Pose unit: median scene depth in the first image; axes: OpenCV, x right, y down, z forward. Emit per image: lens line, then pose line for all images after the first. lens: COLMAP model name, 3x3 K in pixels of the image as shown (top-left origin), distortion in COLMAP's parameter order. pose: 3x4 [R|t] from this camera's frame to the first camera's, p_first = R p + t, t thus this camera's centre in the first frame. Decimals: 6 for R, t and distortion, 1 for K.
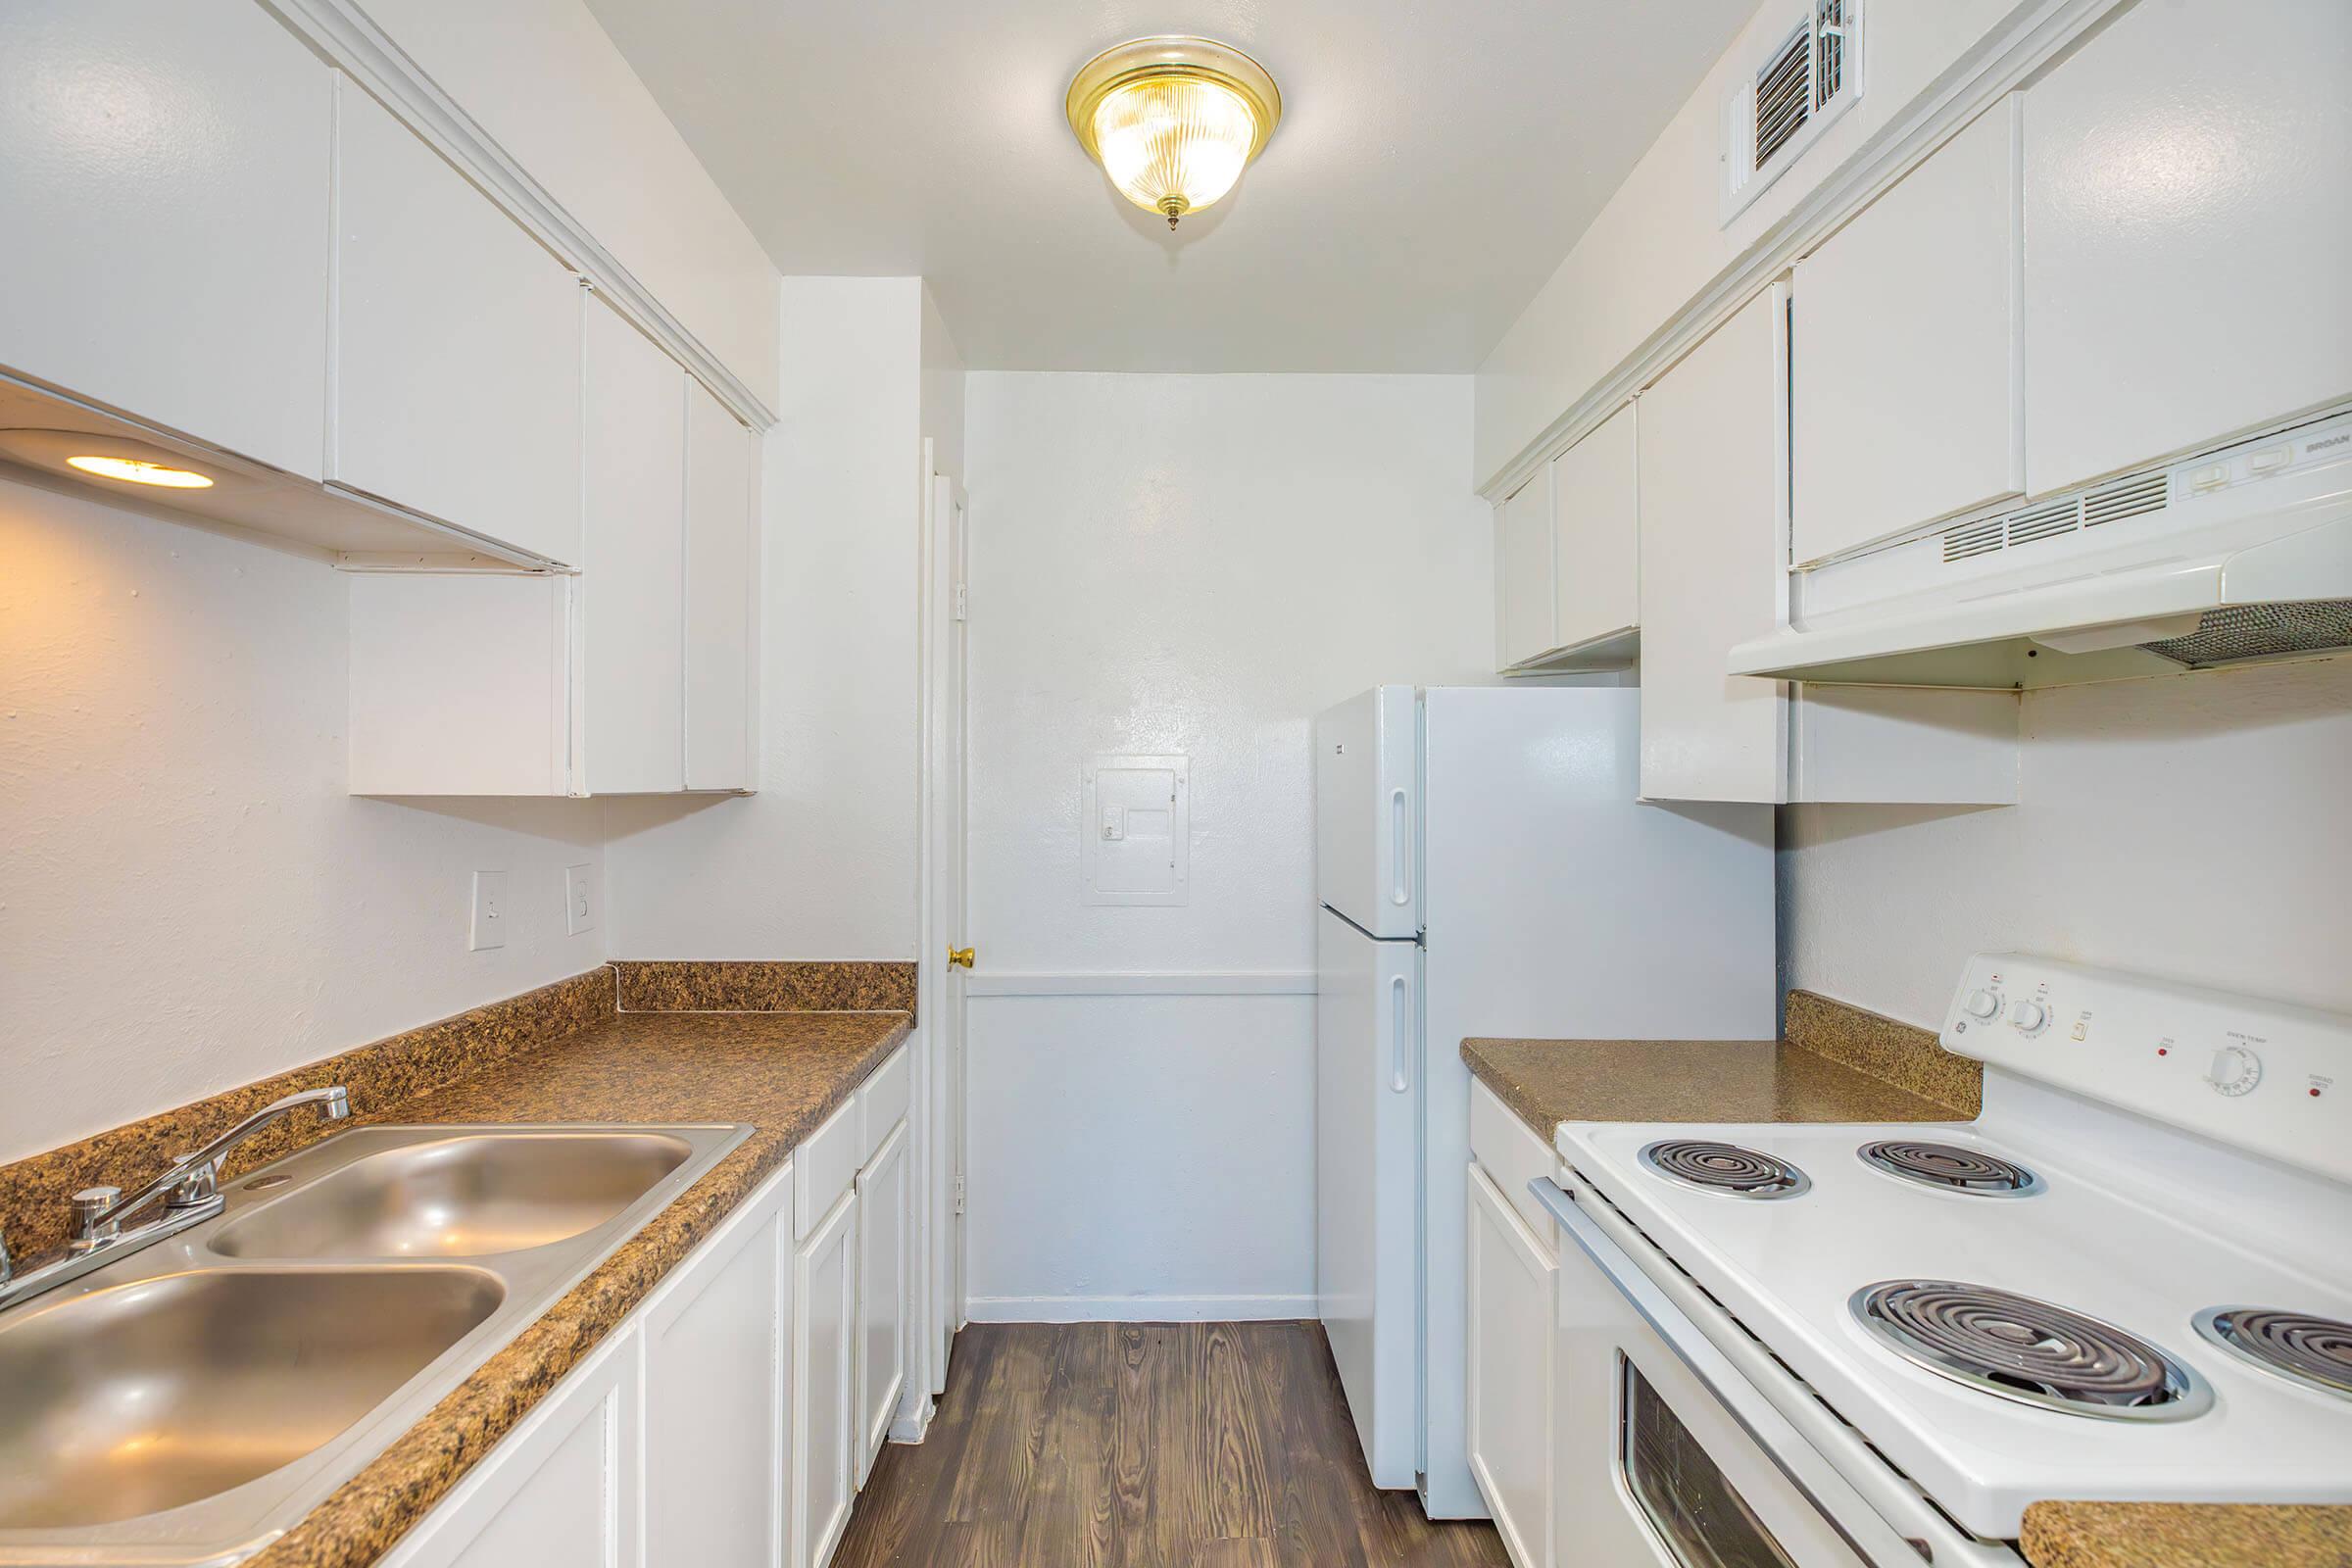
lens RADIAL K [[1084.3, 0, 1180.6], [0, 1084.3, 776.0], [0, 0, 1]] dist [-0.010707, -0.000131]
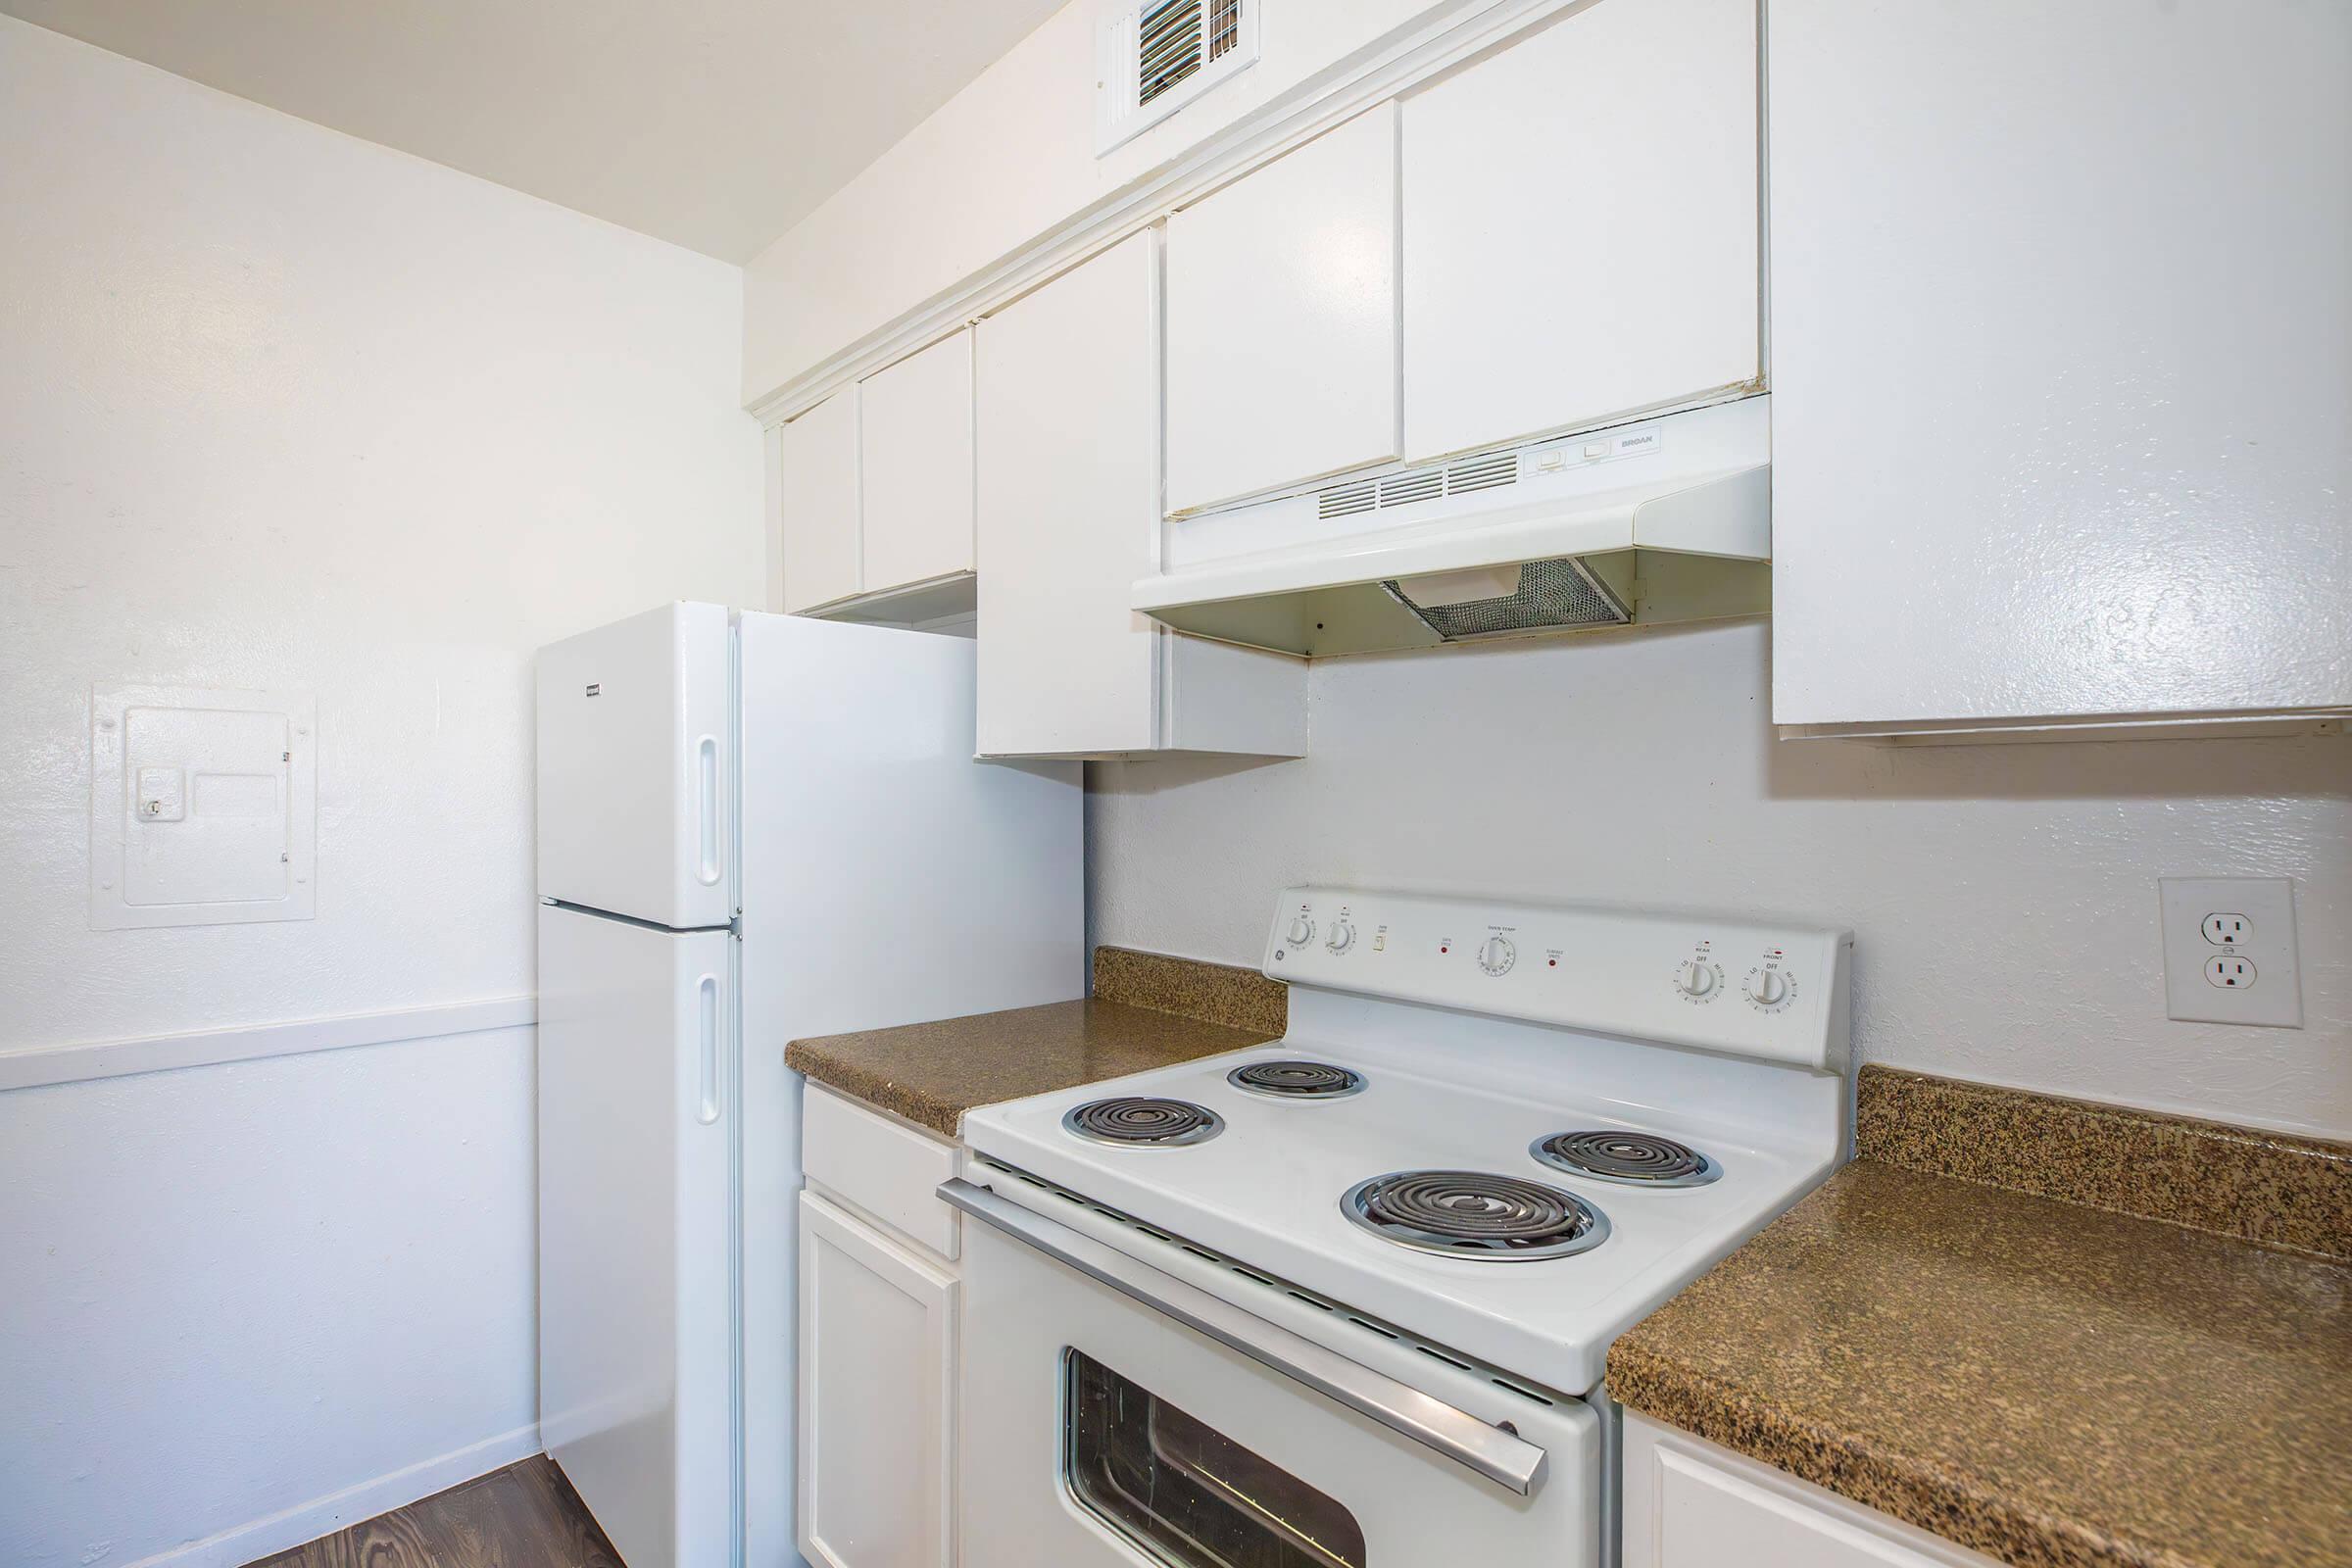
lens RADIAL K [[1084.3, 0, 1183.9], [0, 1084.3, 802.0], [0, 0, 1]] dist [-0.010707, -0.000131]
pose [[0.716357, 0.000841, 0.697733, -0.123991], [-0.007880, 0.999945, 0.006885, 0.066614], [-0.697689, -0.010431, 0.716325, 0.261688]]
